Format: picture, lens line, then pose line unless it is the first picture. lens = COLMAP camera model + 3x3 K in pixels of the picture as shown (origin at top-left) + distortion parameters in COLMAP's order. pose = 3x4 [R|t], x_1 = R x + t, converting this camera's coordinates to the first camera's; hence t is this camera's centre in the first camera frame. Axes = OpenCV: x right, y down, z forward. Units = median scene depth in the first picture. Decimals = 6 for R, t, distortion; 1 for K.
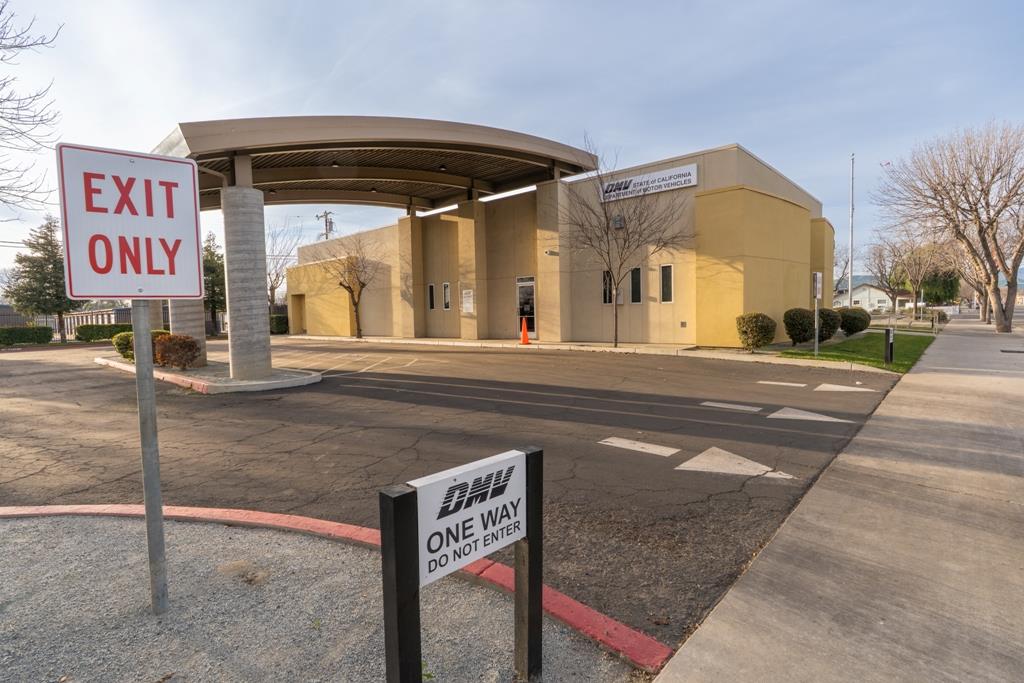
lens RADIAL K [[531.2, 0, 505.1], [0, 531.2, 326.5], [0, 0, 1]] dist [0.021164, 0.001119]
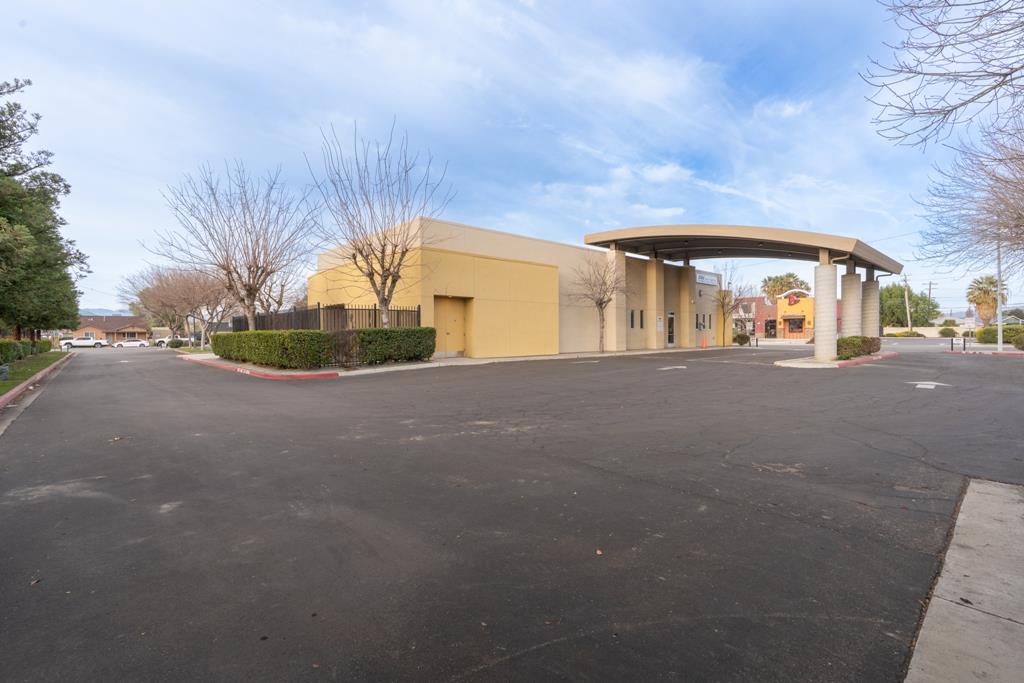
lens RADIAL K [[491.4, 0, 512.0], [0, 491.4, 341.5], [0, 0, 1]] dist [0.008429, 0.000625]
pose [[0.045411, -0.004627, 0.998958, -1.566250], [0.019218, 0.999808, 0.003757, -0.012133], [-0.998784, 0.019027, 0.045491, 1.420057]]
